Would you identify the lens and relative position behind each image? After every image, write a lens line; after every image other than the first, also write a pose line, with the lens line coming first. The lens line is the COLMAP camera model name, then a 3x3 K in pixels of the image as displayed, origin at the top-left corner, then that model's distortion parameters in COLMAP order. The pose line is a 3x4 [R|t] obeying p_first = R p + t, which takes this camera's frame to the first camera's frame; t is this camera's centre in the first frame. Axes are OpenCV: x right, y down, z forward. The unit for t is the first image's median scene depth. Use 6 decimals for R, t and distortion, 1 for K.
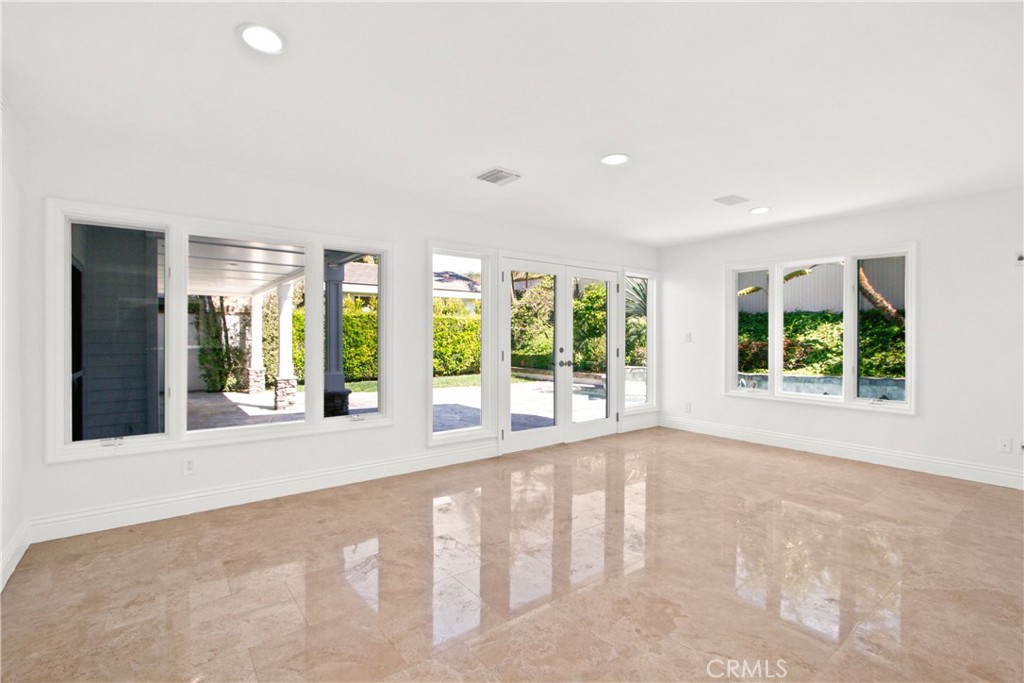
lens RADIAL K [[469.2, 0, 512.3], [0, 469.2, 338.9], [0, 0, 1]] dist [-0.005757, -0.000368]
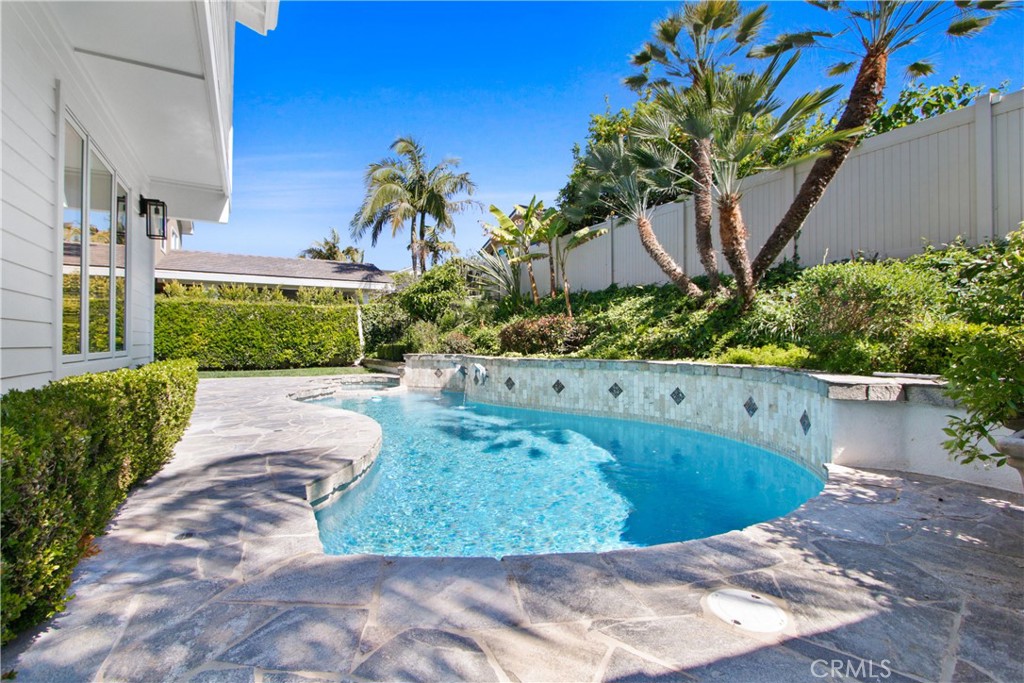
lens RADIAL K [[469.2, 0, 510.5], [0, 469.2, 339.9], [0, 0, 1]] dist [-0.005757, -0.000368]
pose [[0.988803, -0.004132, -0.149169, 0.437427], [0.002693, 0.999948, -0.009847, 0.034865], [0.149202, 0.009335, 0.988763, 0.140137]]
